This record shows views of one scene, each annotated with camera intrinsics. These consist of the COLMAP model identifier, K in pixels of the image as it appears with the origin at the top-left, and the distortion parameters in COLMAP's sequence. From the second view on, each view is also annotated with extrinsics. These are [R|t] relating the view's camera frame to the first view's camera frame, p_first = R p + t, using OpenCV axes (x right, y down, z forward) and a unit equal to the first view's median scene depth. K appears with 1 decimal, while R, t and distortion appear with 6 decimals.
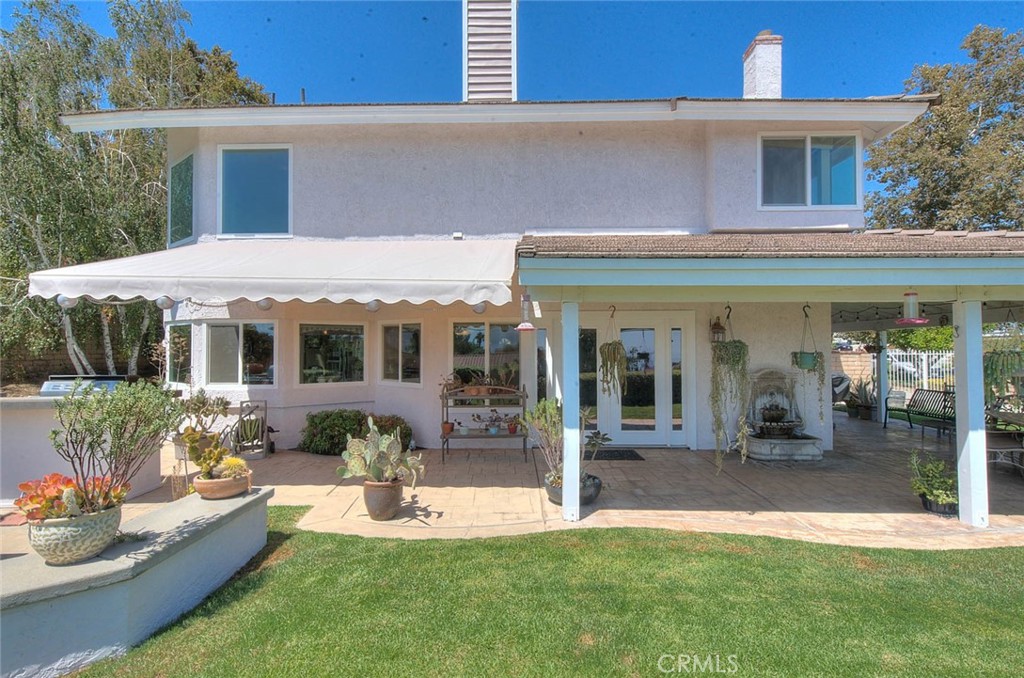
lens RADIAL K [[484.7, 0, 506.5], [0, 484.7, 340.9], [0, 0, 1]] dist [0.009764, -0.004496]
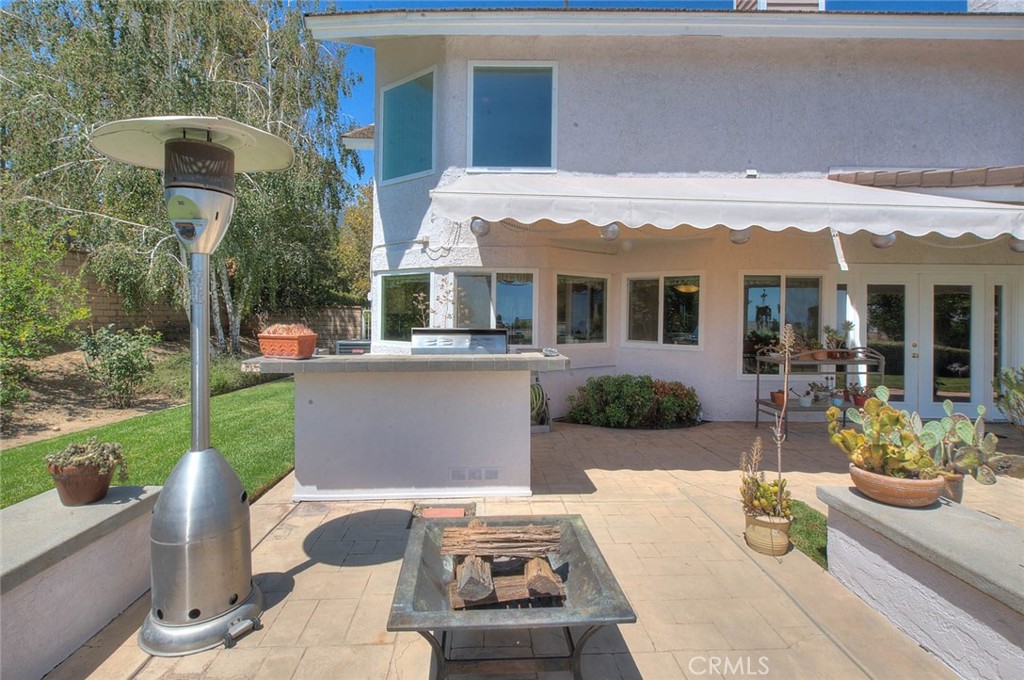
lens RADIAL K [[484.7, 0, 503.4], [0, 484.7, 314.1], [0, 0, 1]] dist [0.009764, -0.004496]
pose [[0.999638, 0.013707, 0.023156, -0.550118], [-0.013915, 0.999864, 0.008845, 0.029045], [-0.023032, -0.009164, 0.999693, 0.151177]]
